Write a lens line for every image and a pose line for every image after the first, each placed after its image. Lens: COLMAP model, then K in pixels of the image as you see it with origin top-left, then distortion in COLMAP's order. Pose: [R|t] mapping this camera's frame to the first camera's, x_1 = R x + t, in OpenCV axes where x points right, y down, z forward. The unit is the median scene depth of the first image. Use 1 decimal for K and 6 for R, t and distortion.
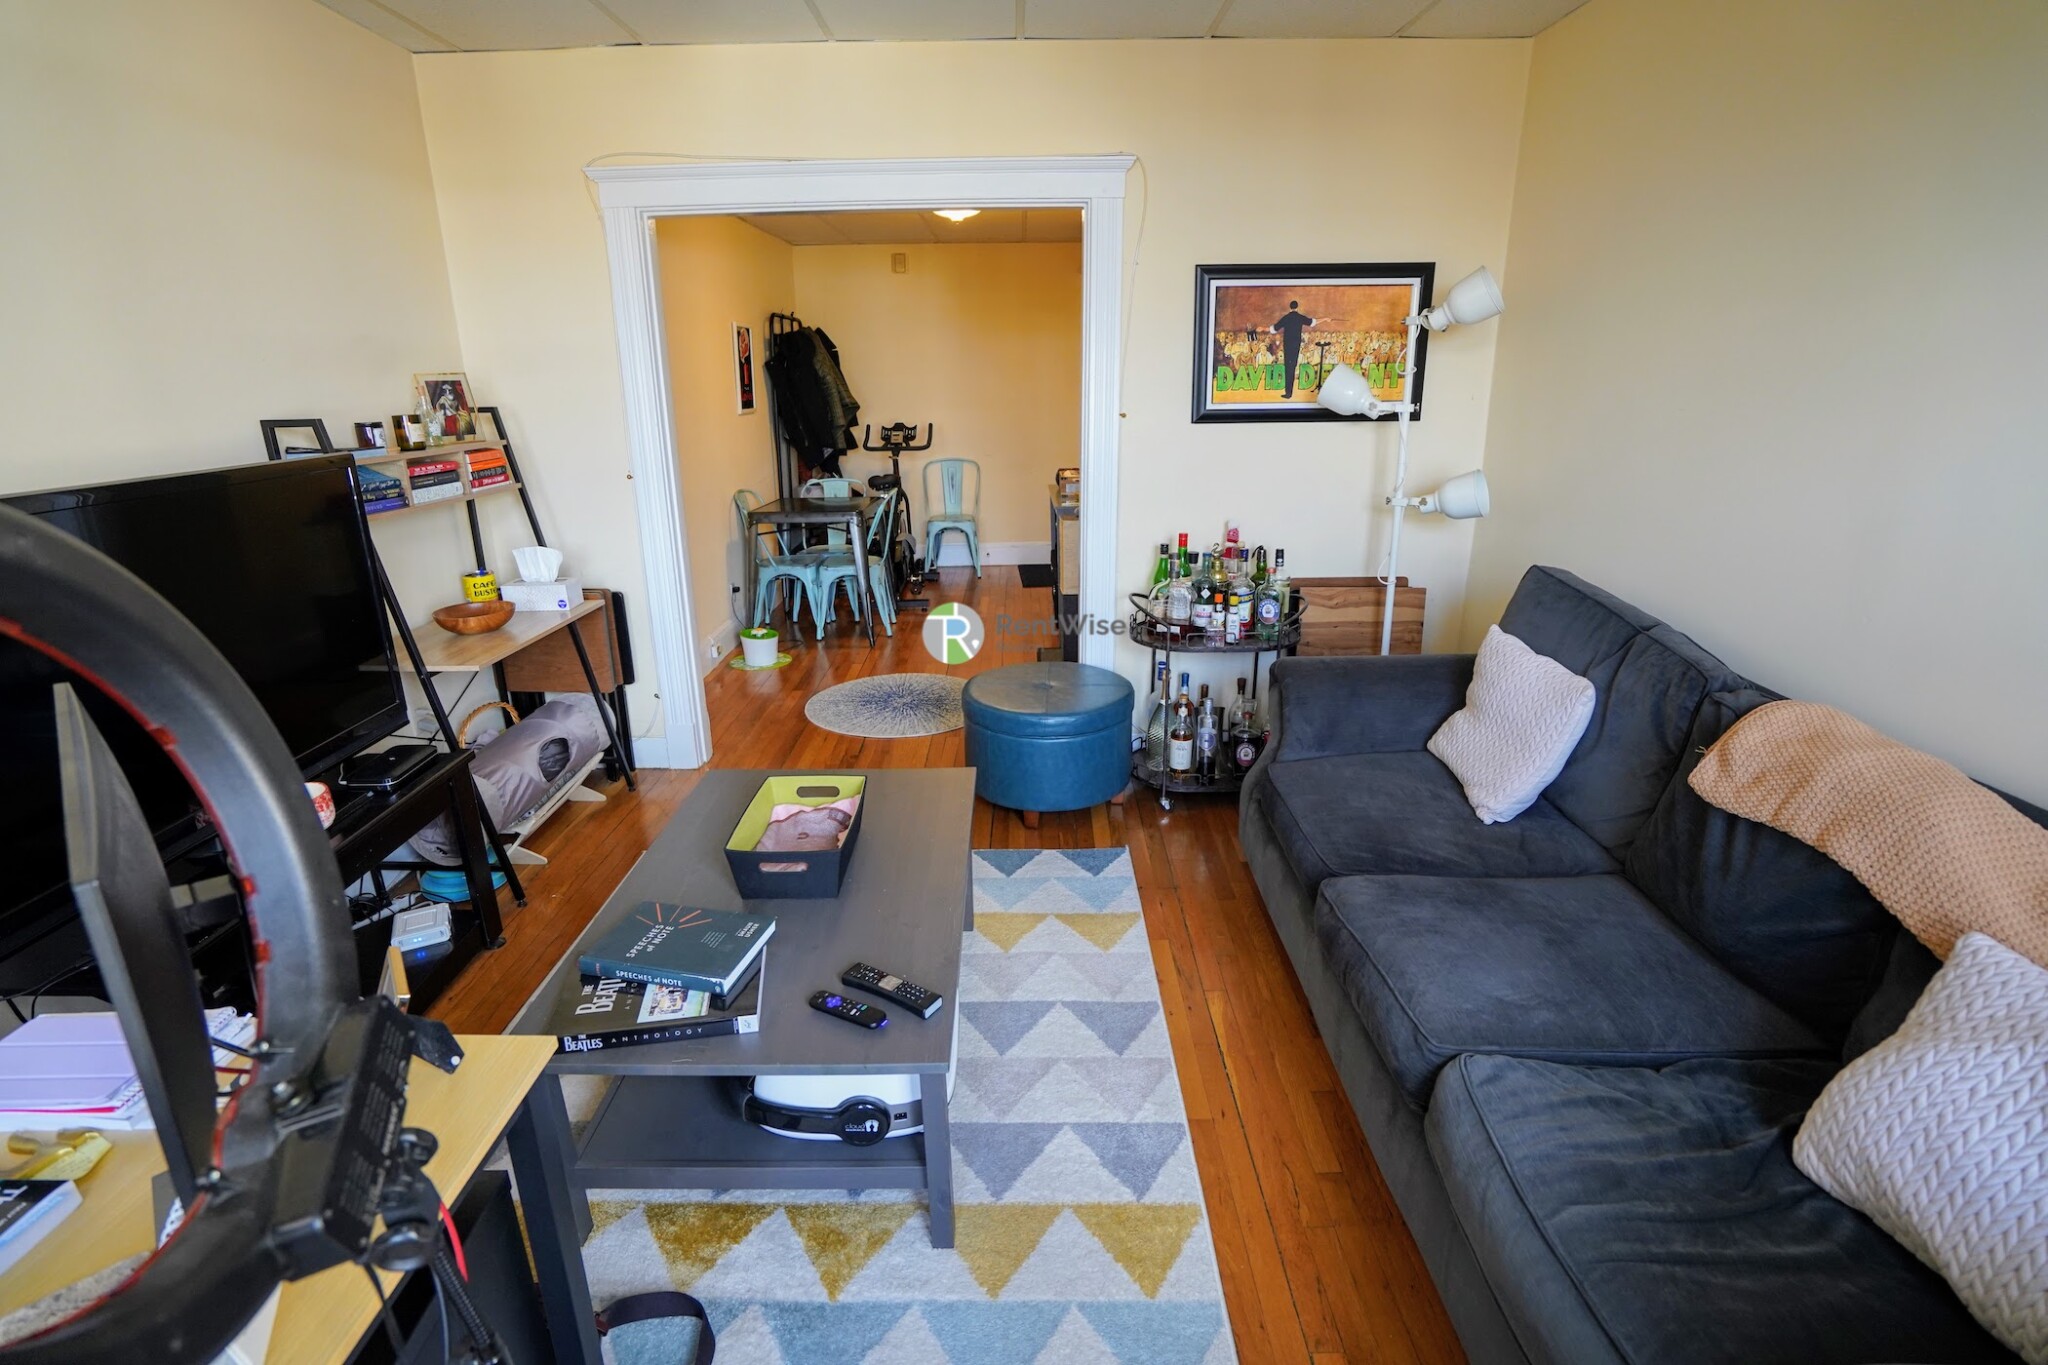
lens RADIAL K [[947.0, 0, 1026.4], [0, 947.0, 687.1], [0, 0, 1]] dist [-0.075191, 0.033769]
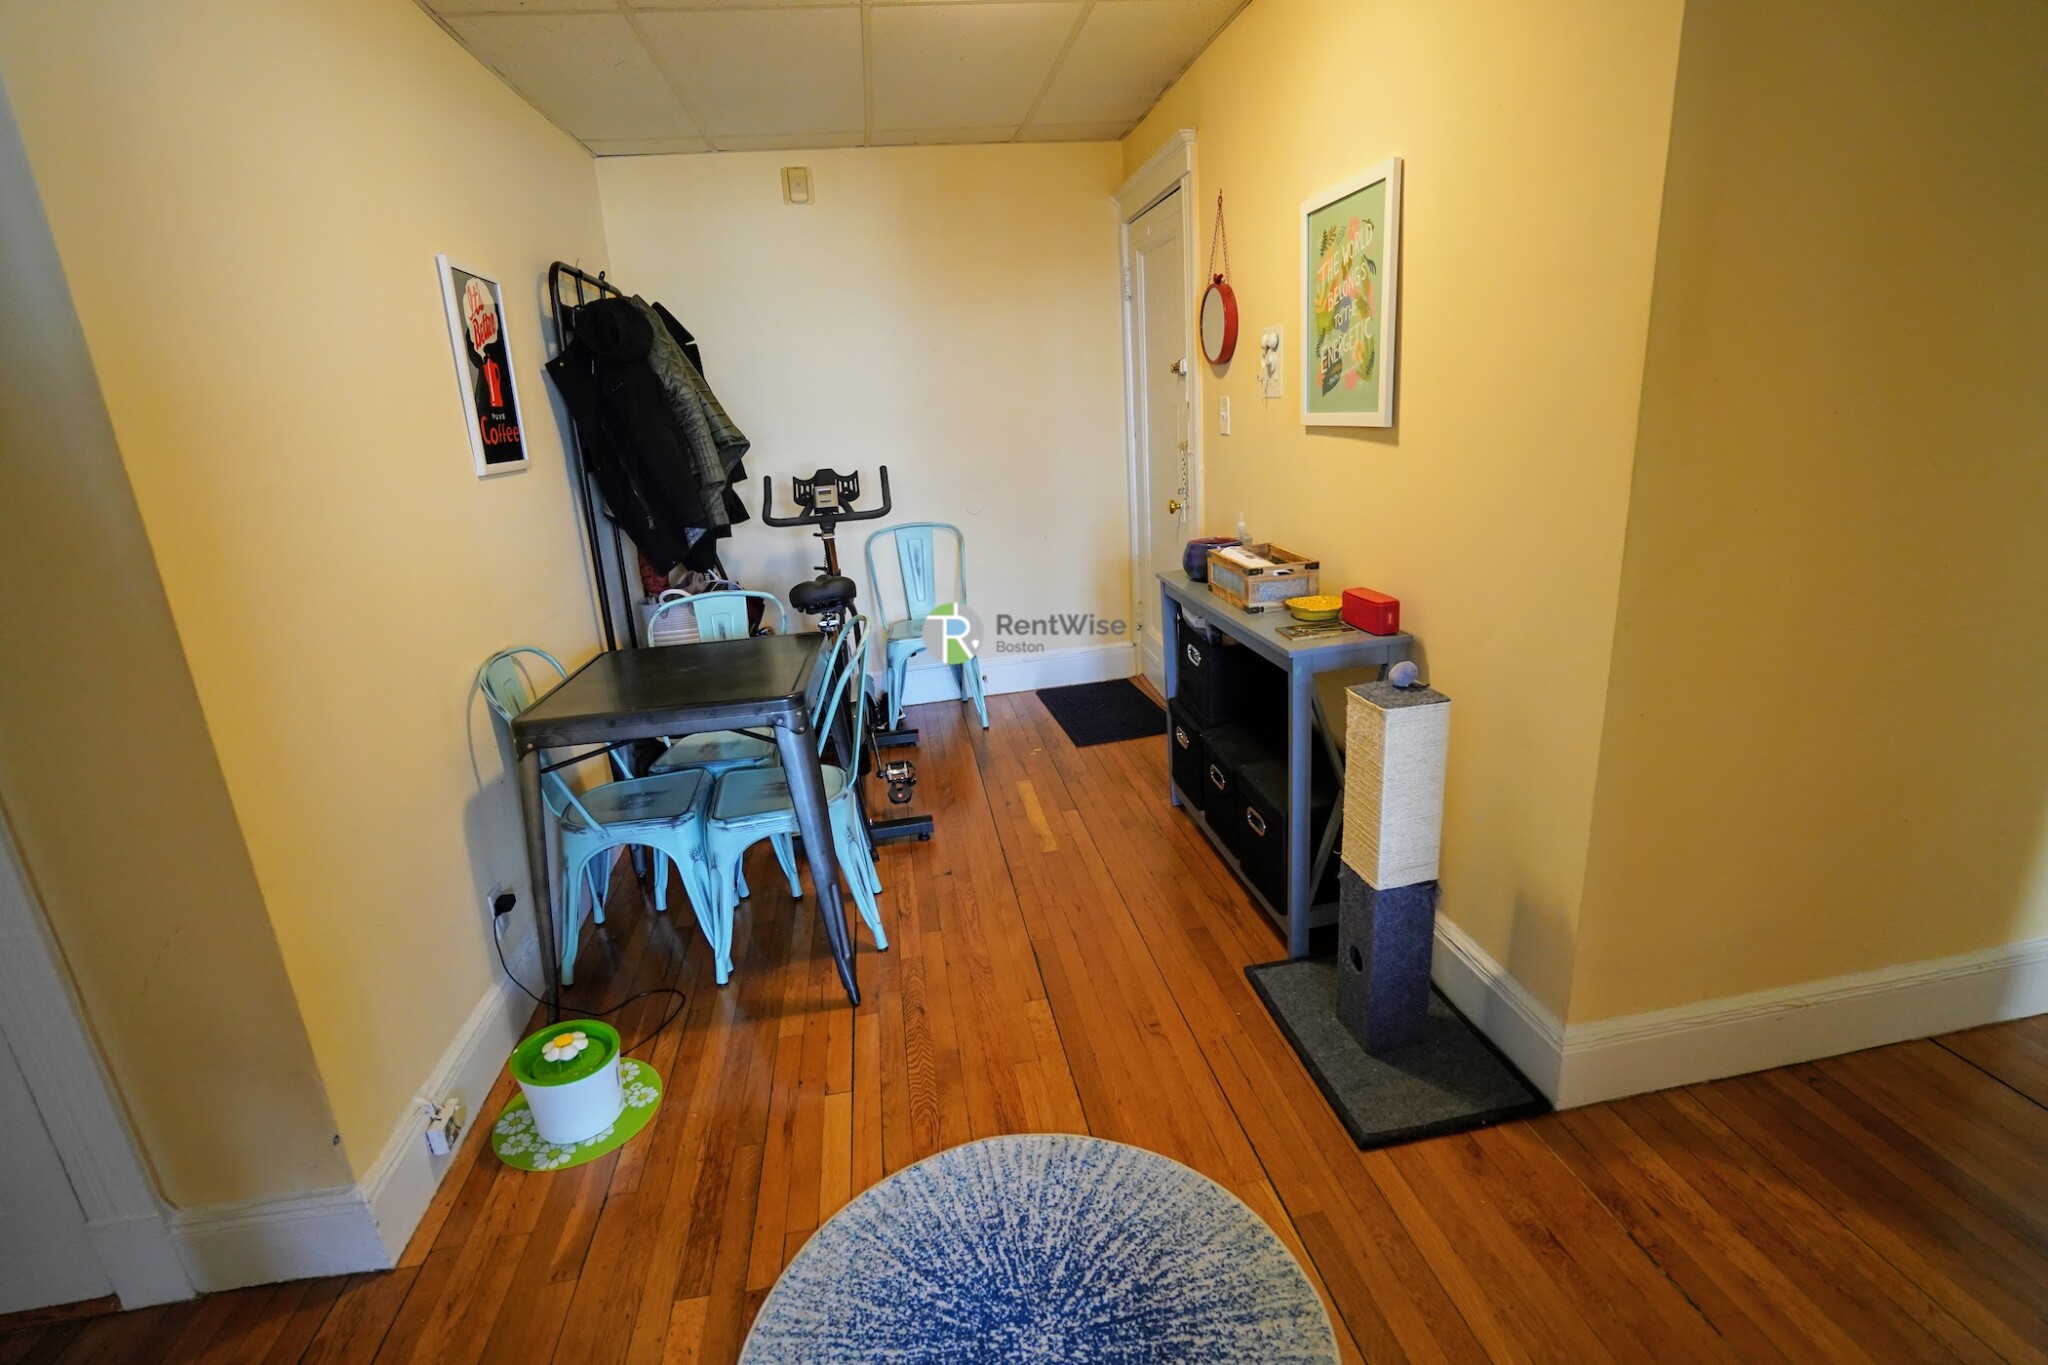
lens RADIAL K [[941.9, 0, 1024.0], [0, 941.9, 682.5], [0, 0, 1]] dist [-0.058901, 0.020145]
pose [[0.987481, -0.093485, 0.127052, -0.105921], [0.097607, 0.994869, -0.026599, -0.138292], [-0.123914, 0.038668, 0.991539, 0.472341]]
